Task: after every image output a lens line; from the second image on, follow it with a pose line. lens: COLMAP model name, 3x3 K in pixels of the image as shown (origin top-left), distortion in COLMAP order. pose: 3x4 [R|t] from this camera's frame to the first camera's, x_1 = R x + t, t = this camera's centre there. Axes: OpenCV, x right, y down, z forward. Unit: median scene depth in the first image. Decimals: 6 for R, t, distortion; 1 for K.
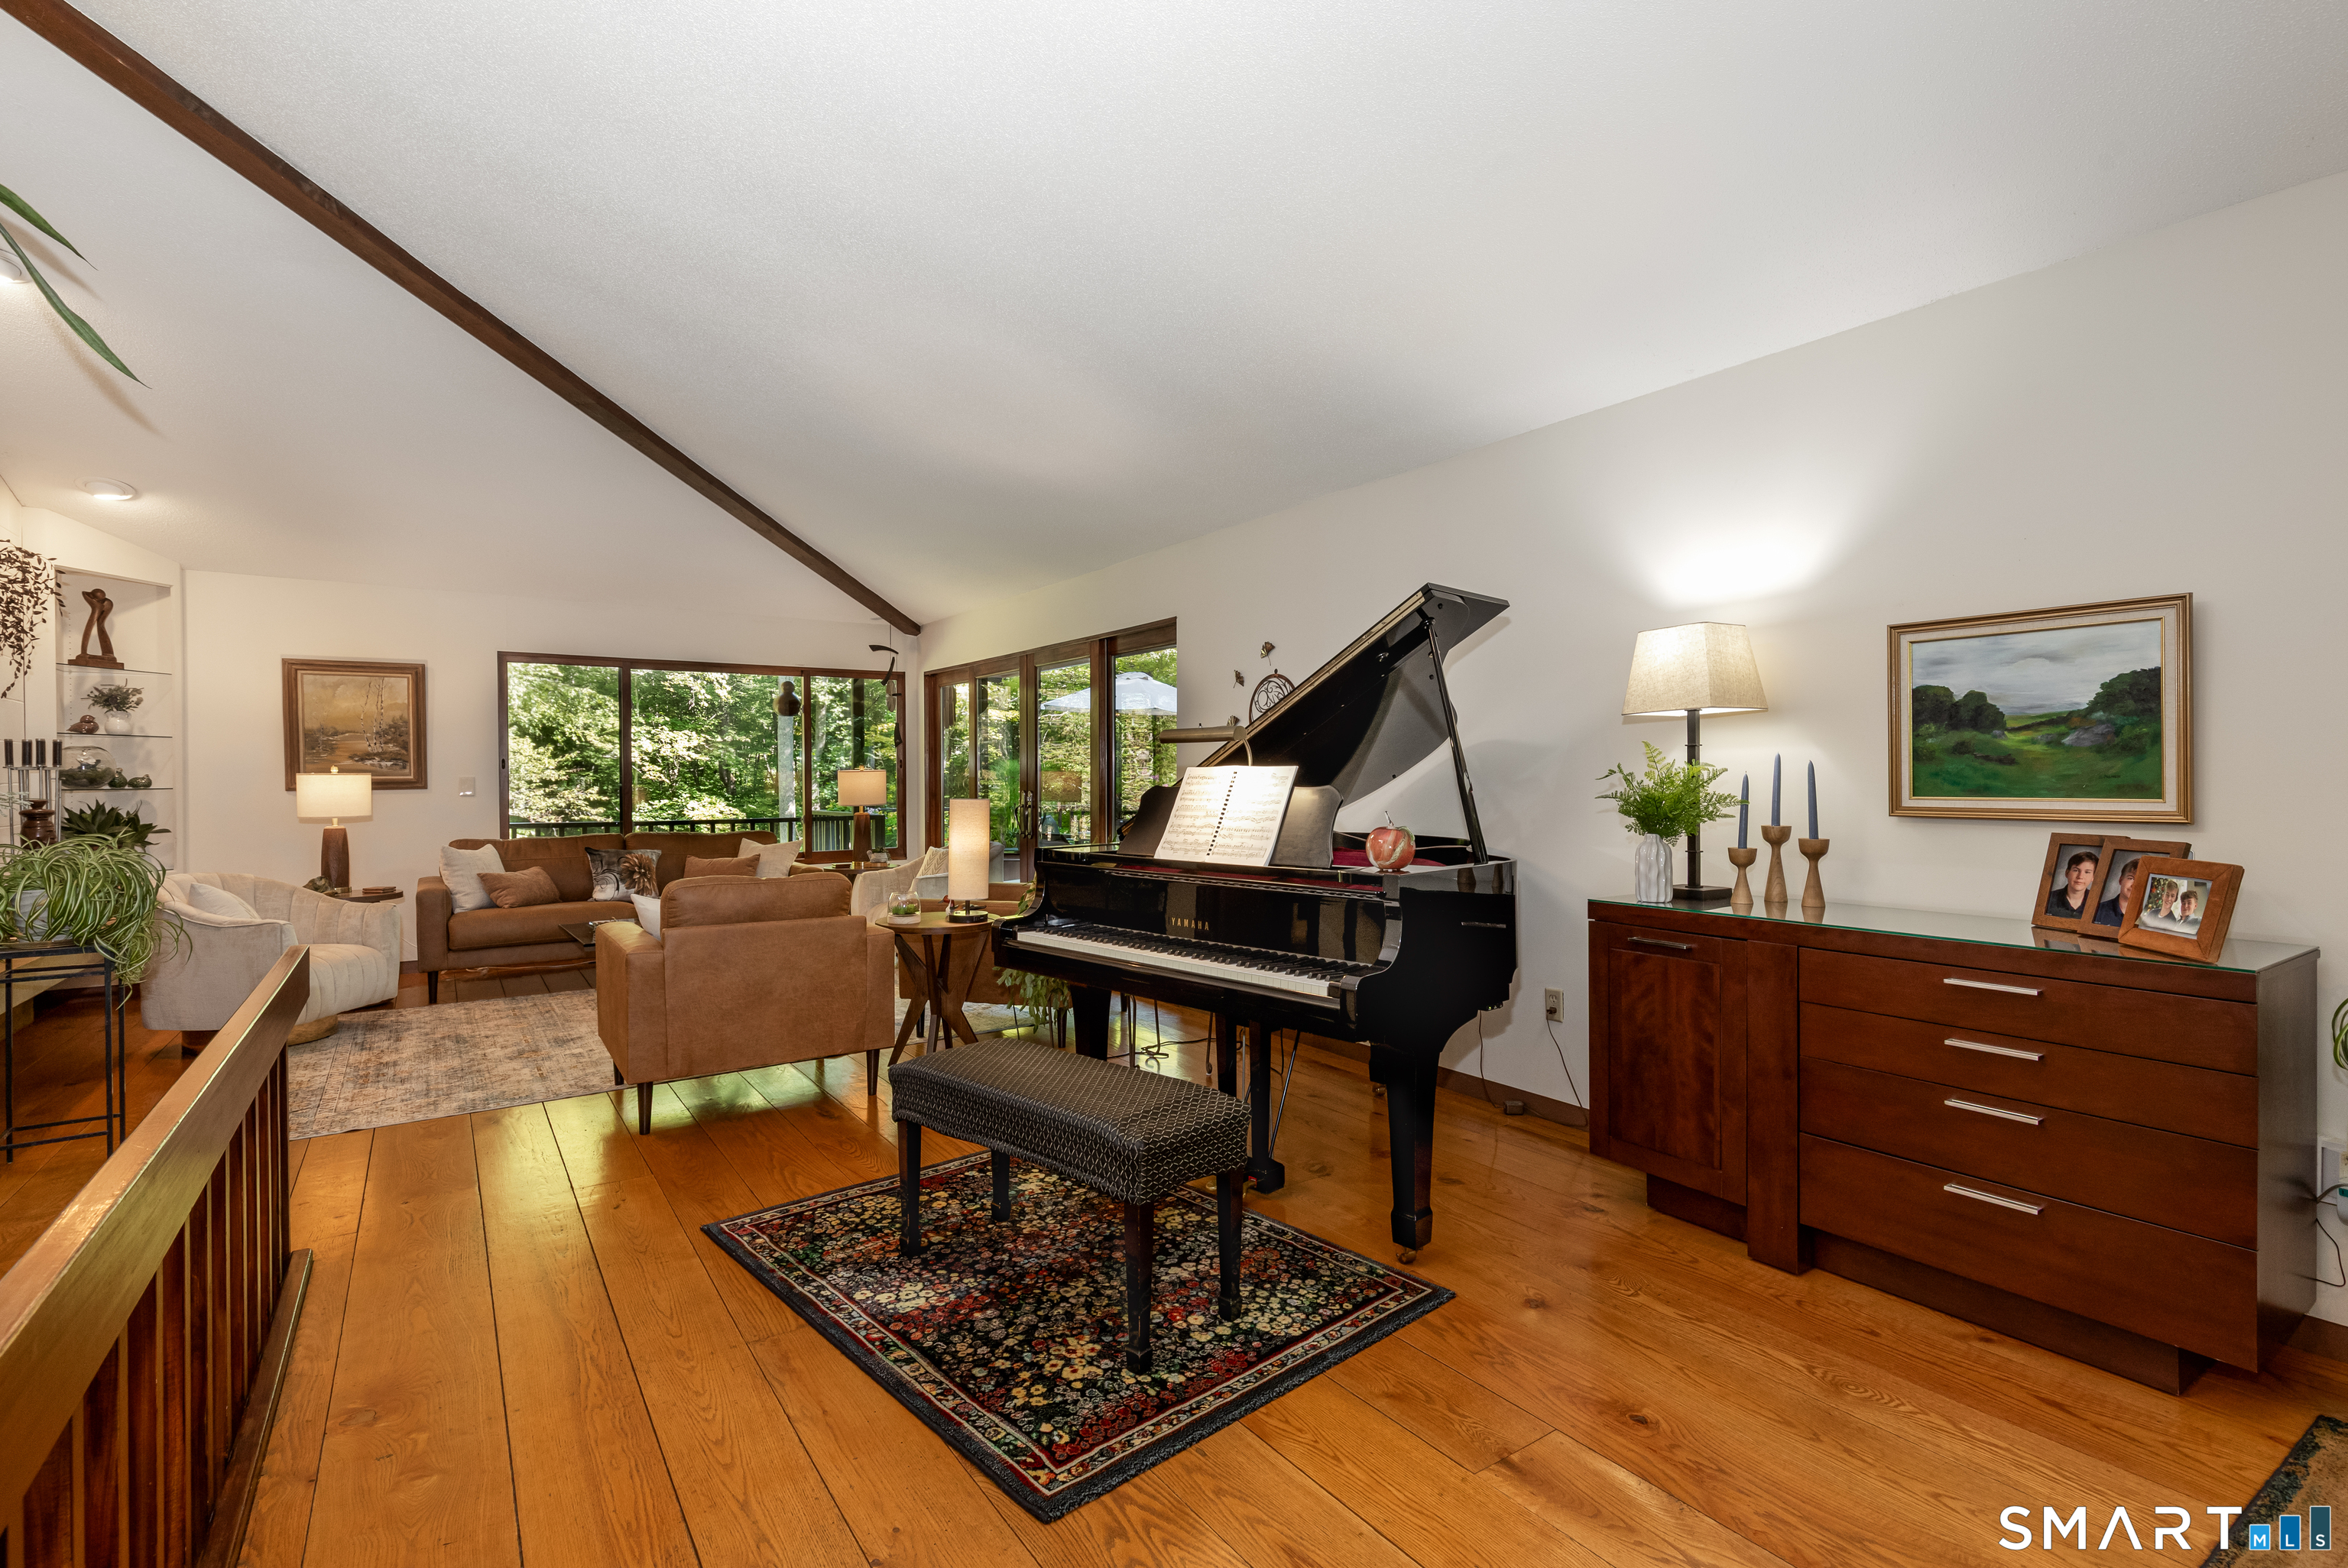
lens RADIAL K [[1084.1, 0, 1214.6], [0, 1084.1, 786.8], [0, 0, 1]] dist [0.001394, -0.000806]
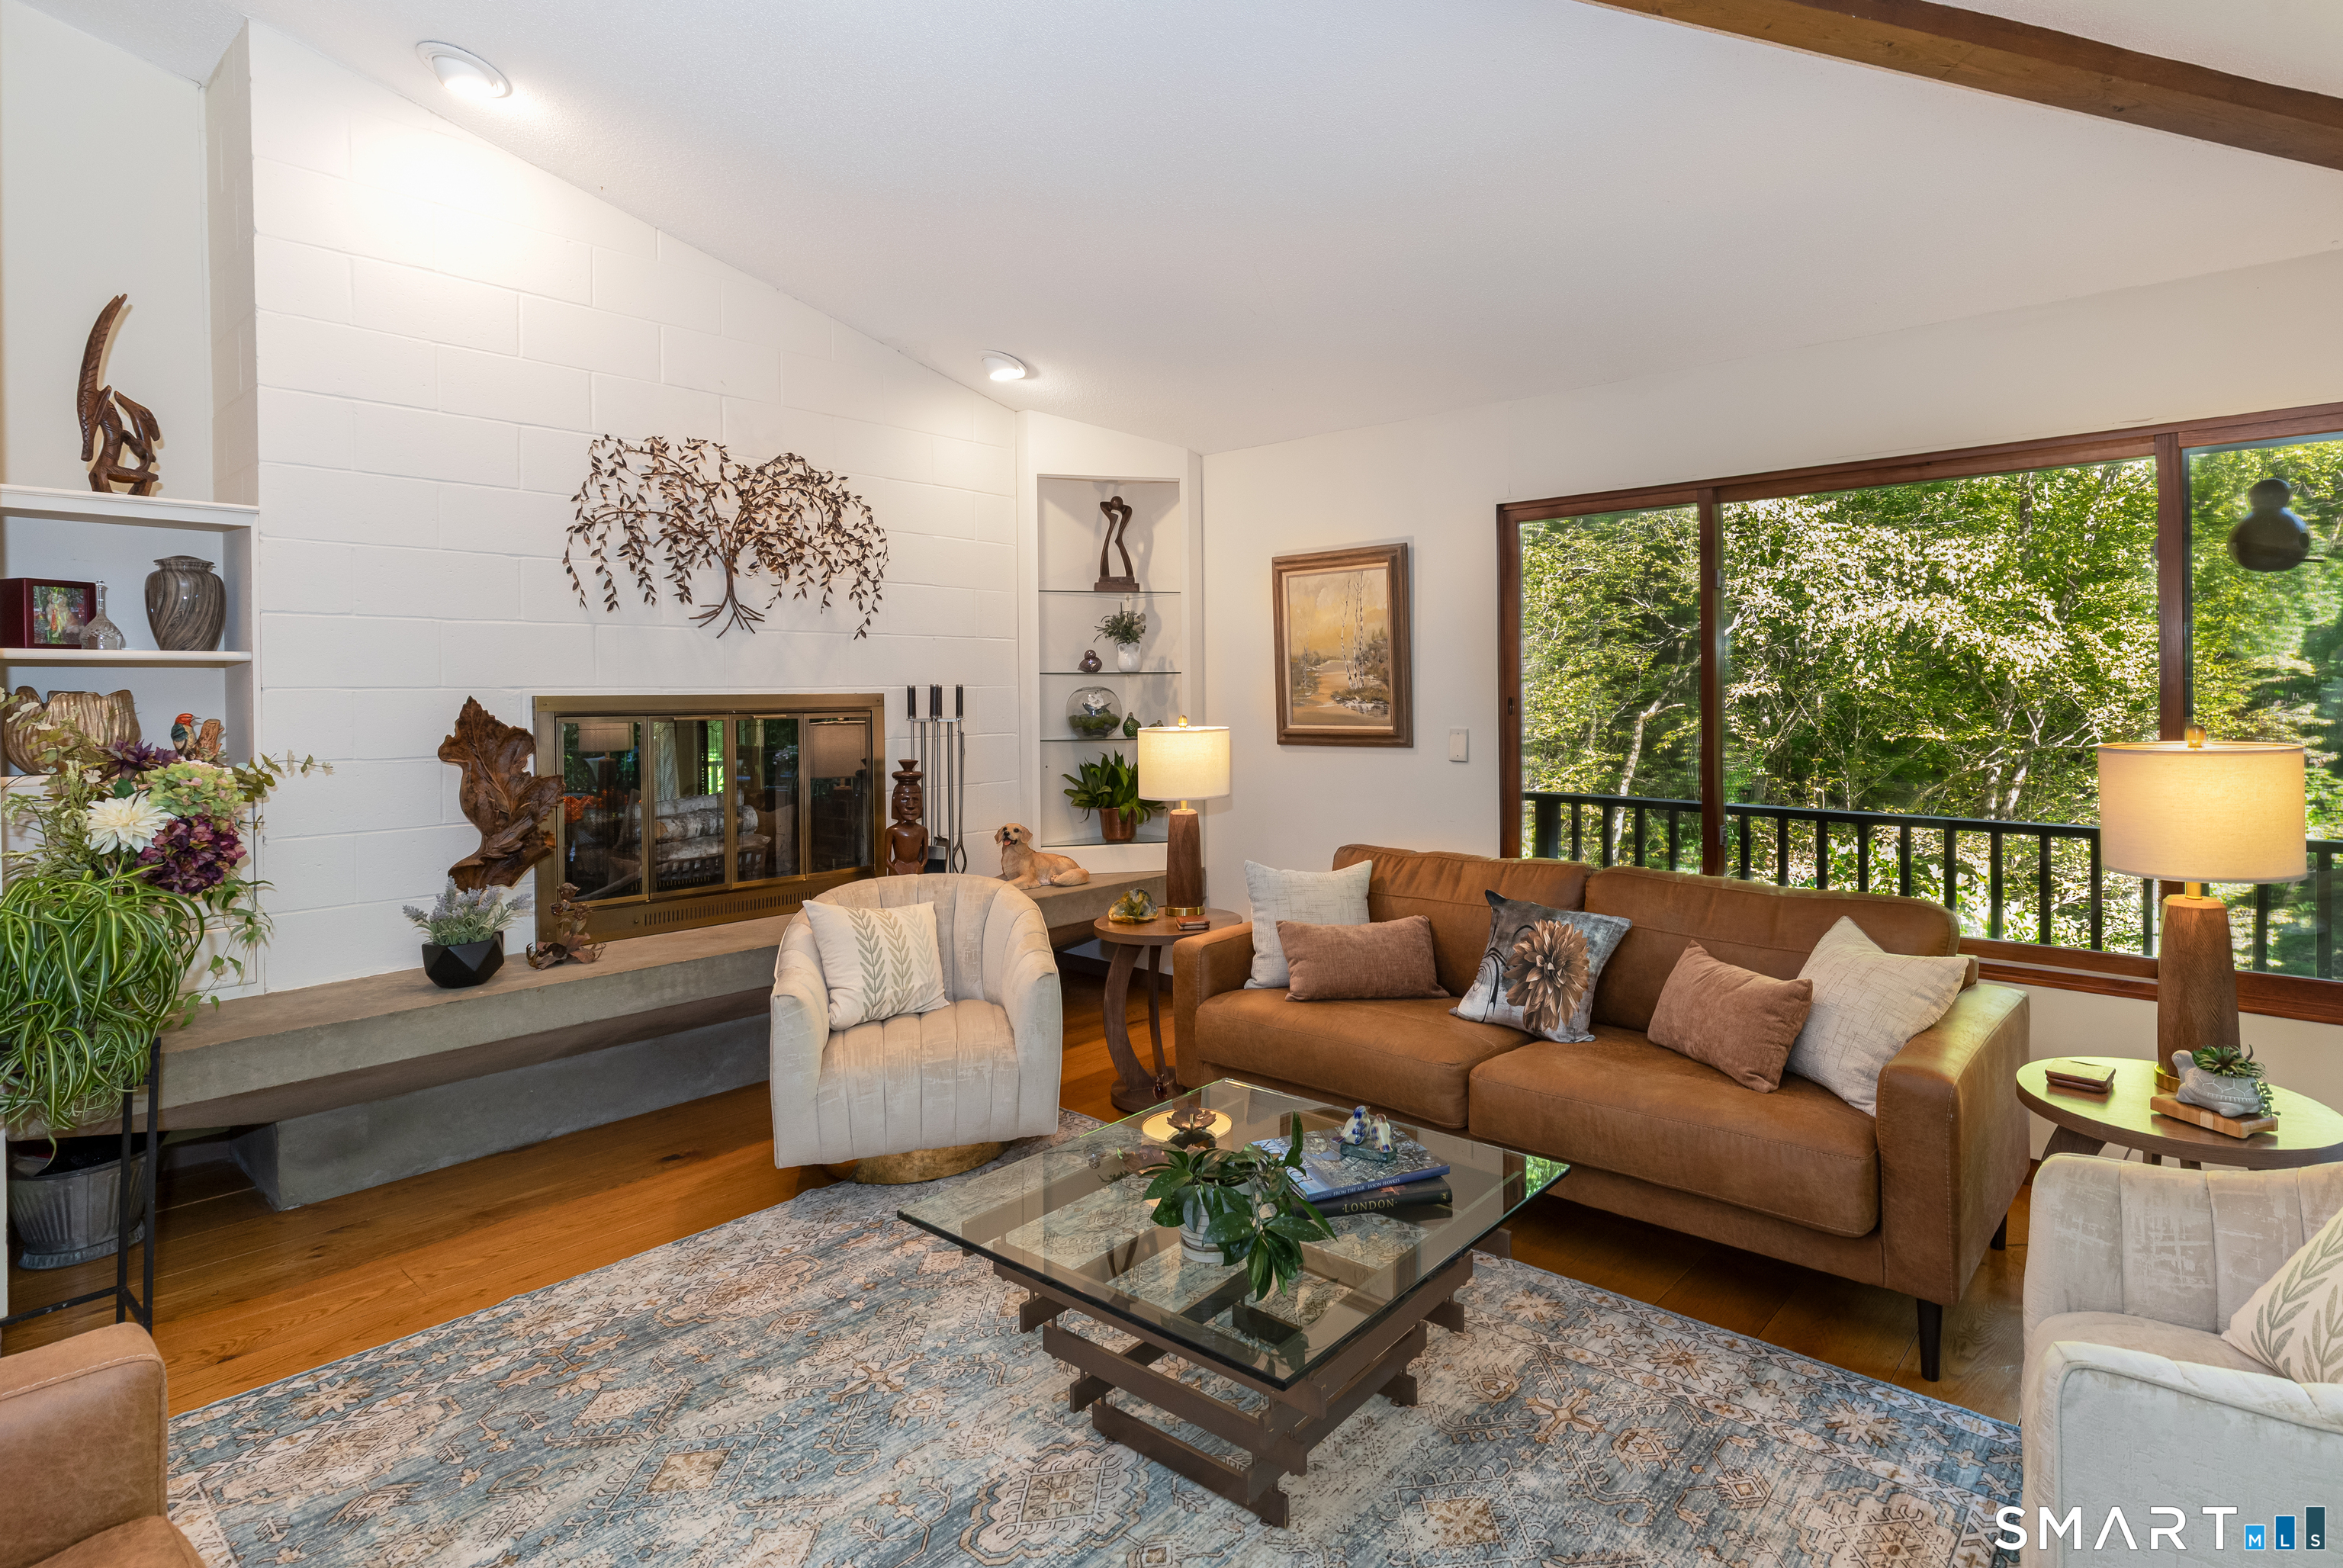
lens RADIAL K [[1205.3, 0, 1318.4], [0, 1205.3, 682.9], [0, 0, 1]] dist [0.004505, 0.000897]
pose [[0.258283, -0.001367, -0.966068, -0.093338], [-0.001113, 0.999998, -0.001712, -0.034879], [0.966069, 0.001518, 0.258281, 0.813171]]
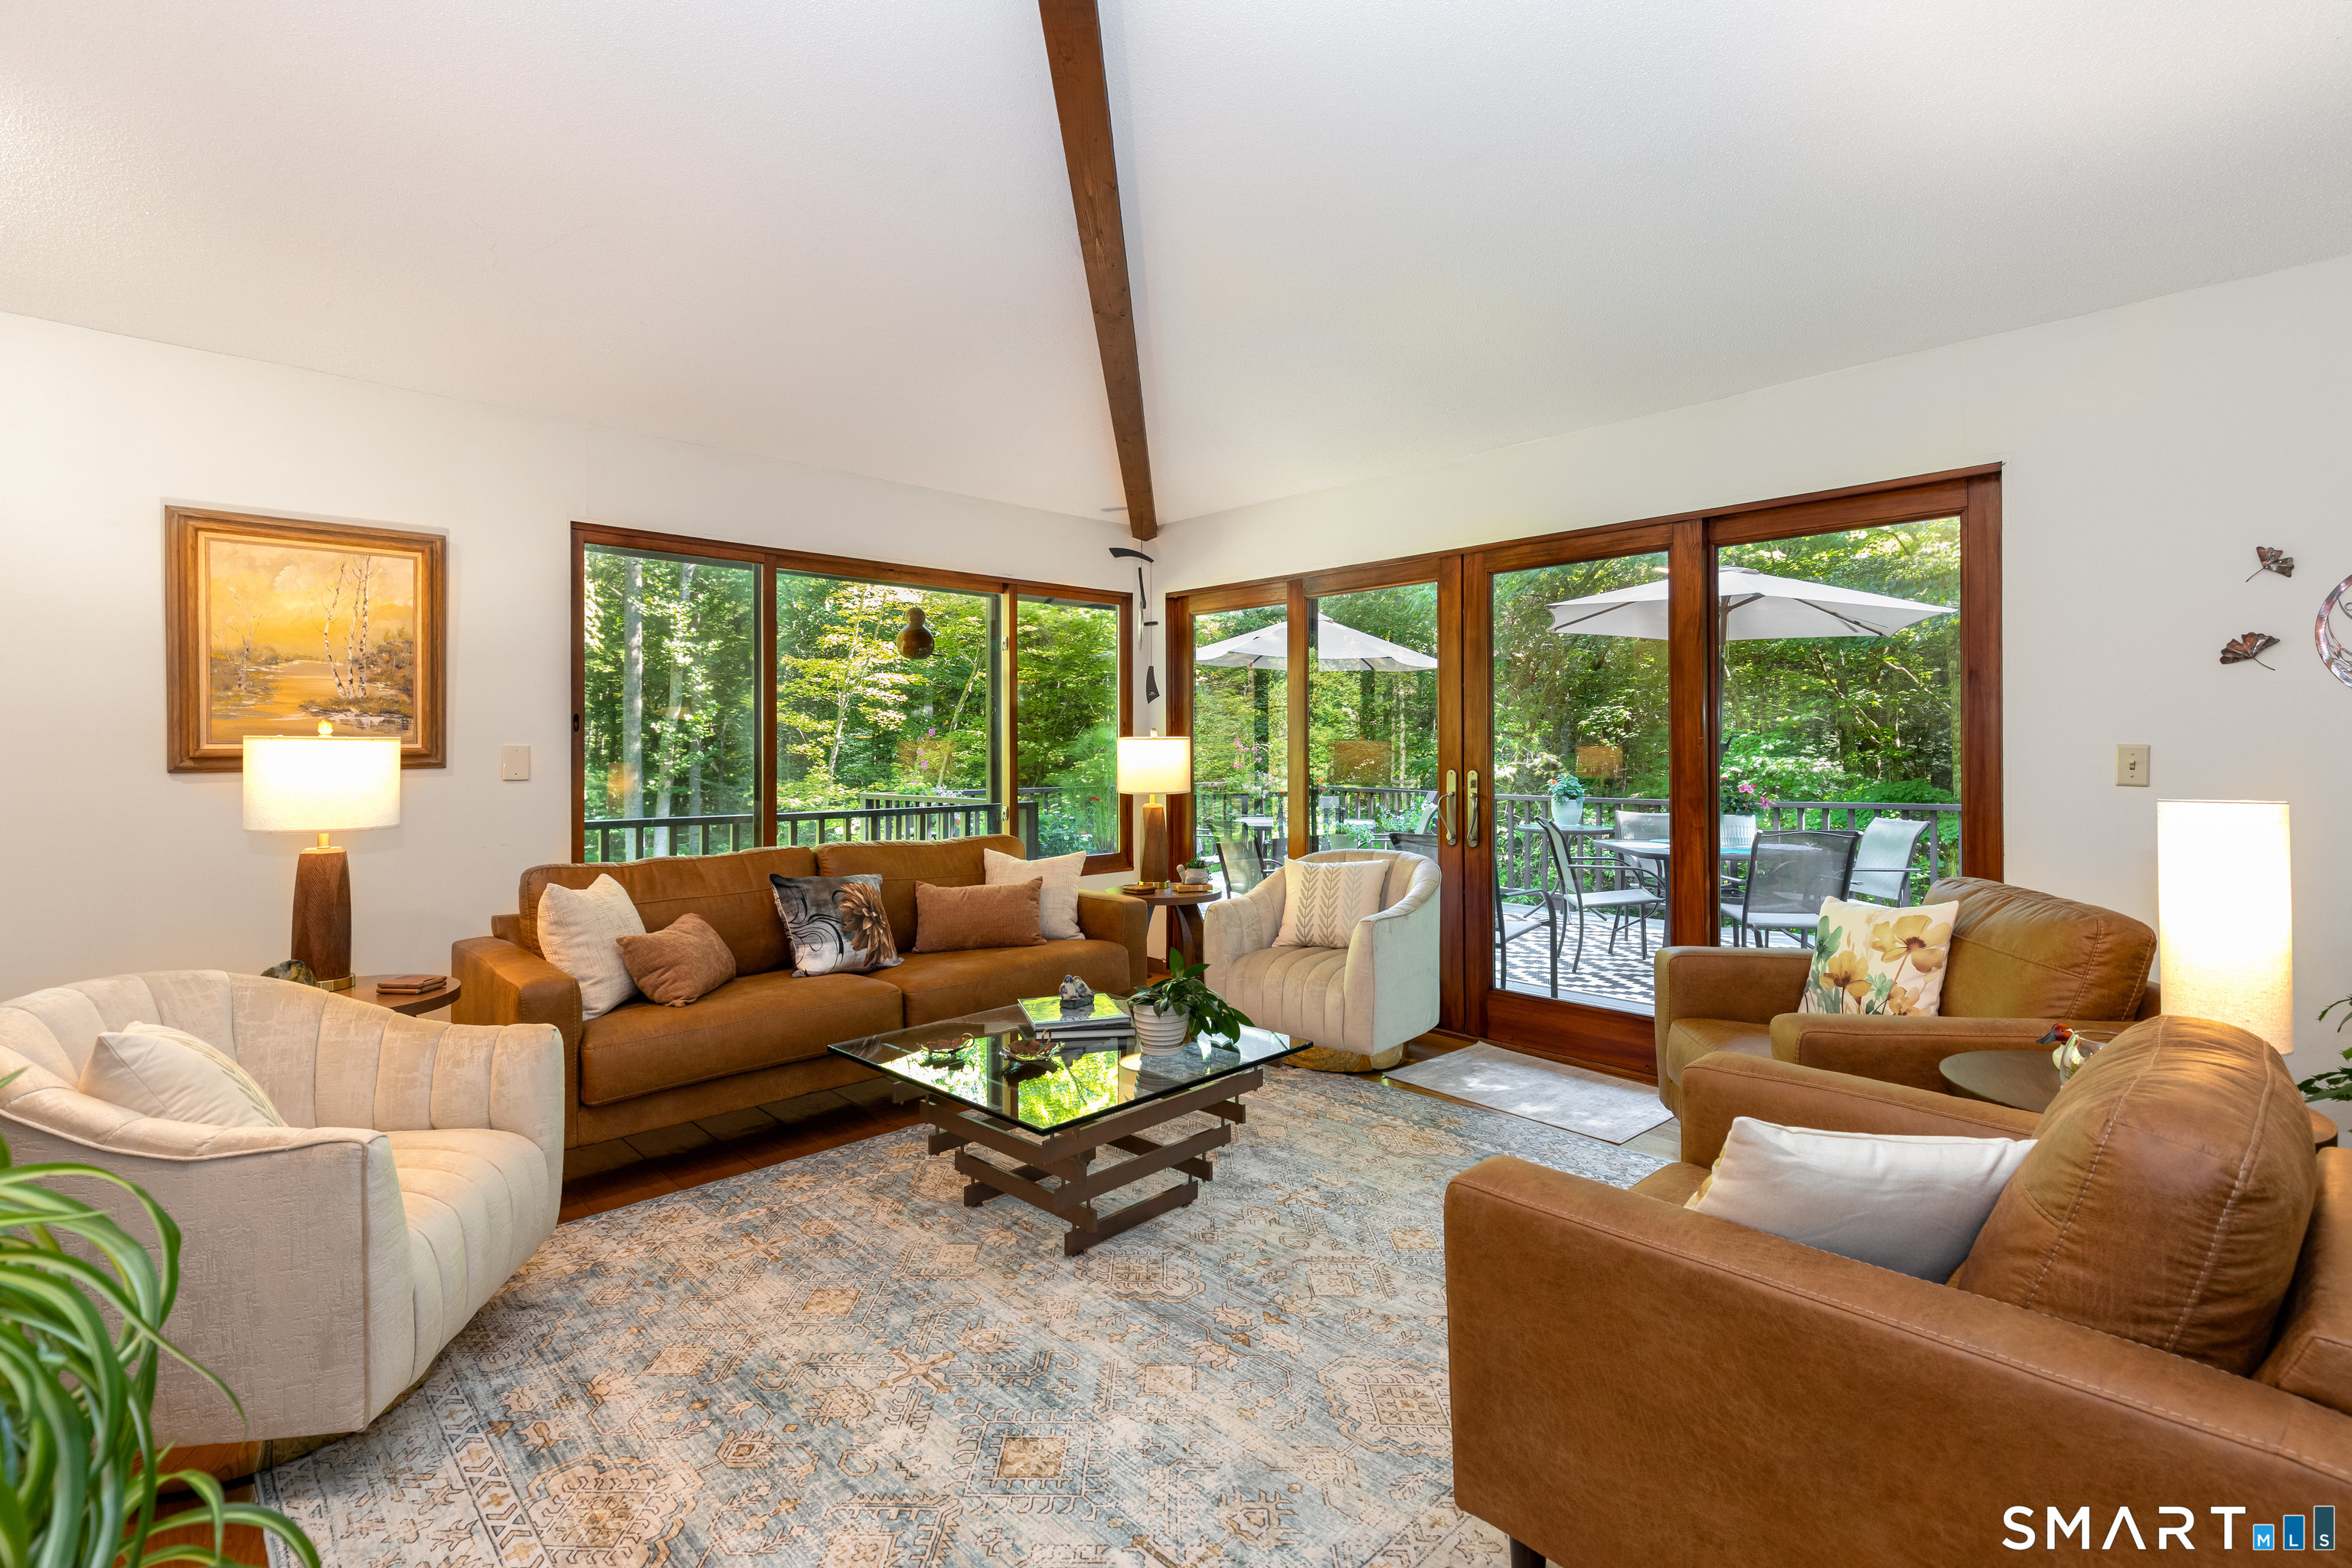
lens RADIAL K [[1086.0, 0, 1181.9], [0, 1086.0, 743.4], [0, 0, 1]] dist [0.001394, -0.000806]
pose [[0.988208, 0.001955, 0.153103, -0.470554], [0.000772, 0.999842, -0.017754, -0.000730], [-0.153113, 0.017662, 0.988051, 0.435044]]
